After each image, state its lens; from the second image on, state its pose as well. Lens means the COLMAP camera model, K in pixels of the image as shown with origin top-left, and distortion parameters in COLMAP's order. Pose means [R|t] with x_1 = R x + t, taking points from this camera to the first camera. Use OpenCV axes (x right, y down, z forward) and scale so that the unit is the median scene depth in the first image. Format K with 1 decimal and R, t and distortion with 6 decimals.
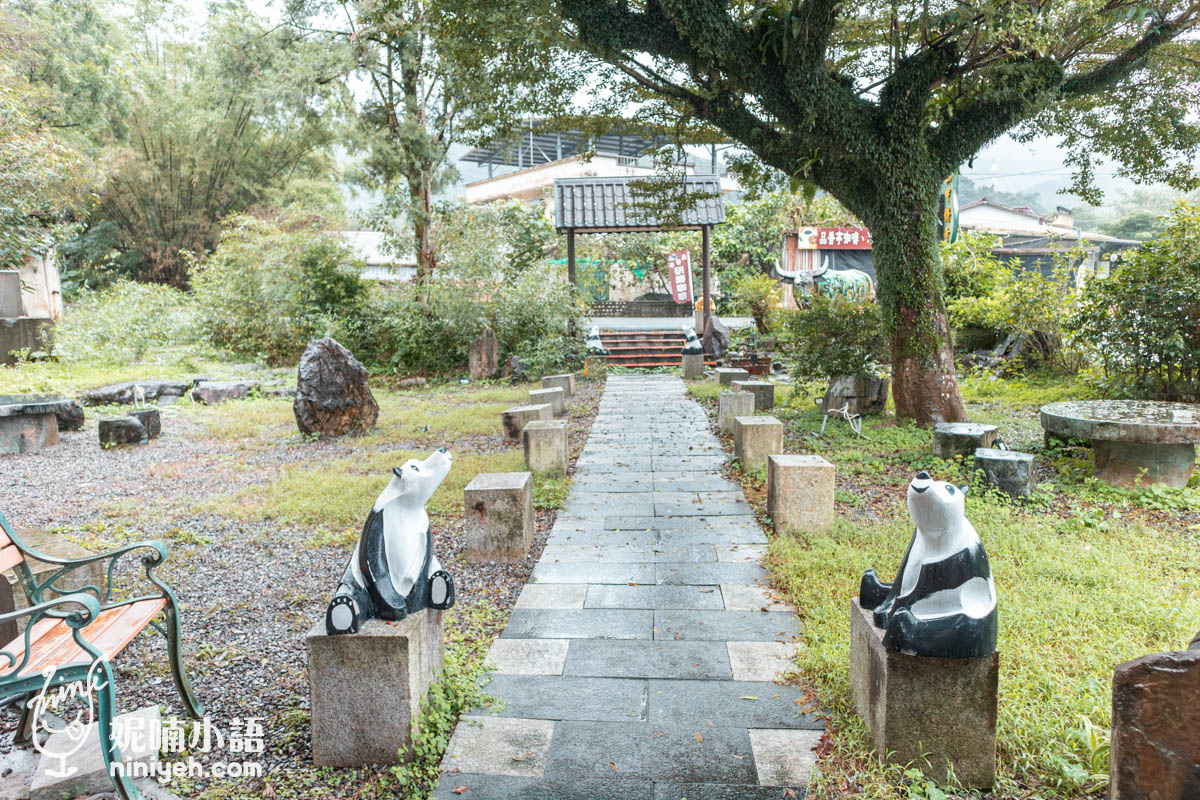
lens RADIAL K [[807.7, 0, 601.9], [0, 807.7, 400.4], [0, 0, 1]] dist [0.000442, -0.004888]
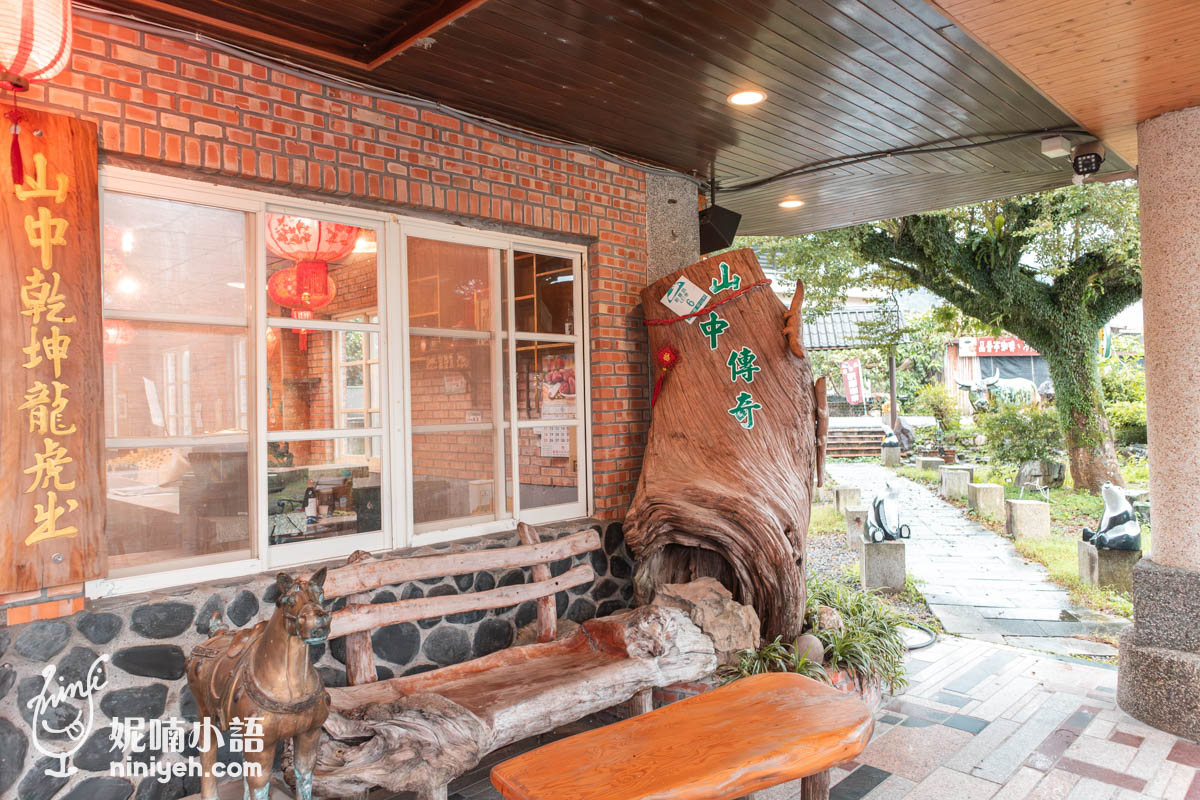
lens RADIAL K [[807.7, 0, 597.4], [0, 807.7, 398.3], [0, 0, 1]] dist [0.000442, -0.004888]
pose [[0.987835, -0.007344, -0.155334, -0.197769], [-0.011600, 0.992621, -0.120698, 0.034615], [0.155075, 0.121032, 0.980461, -0.444367]]
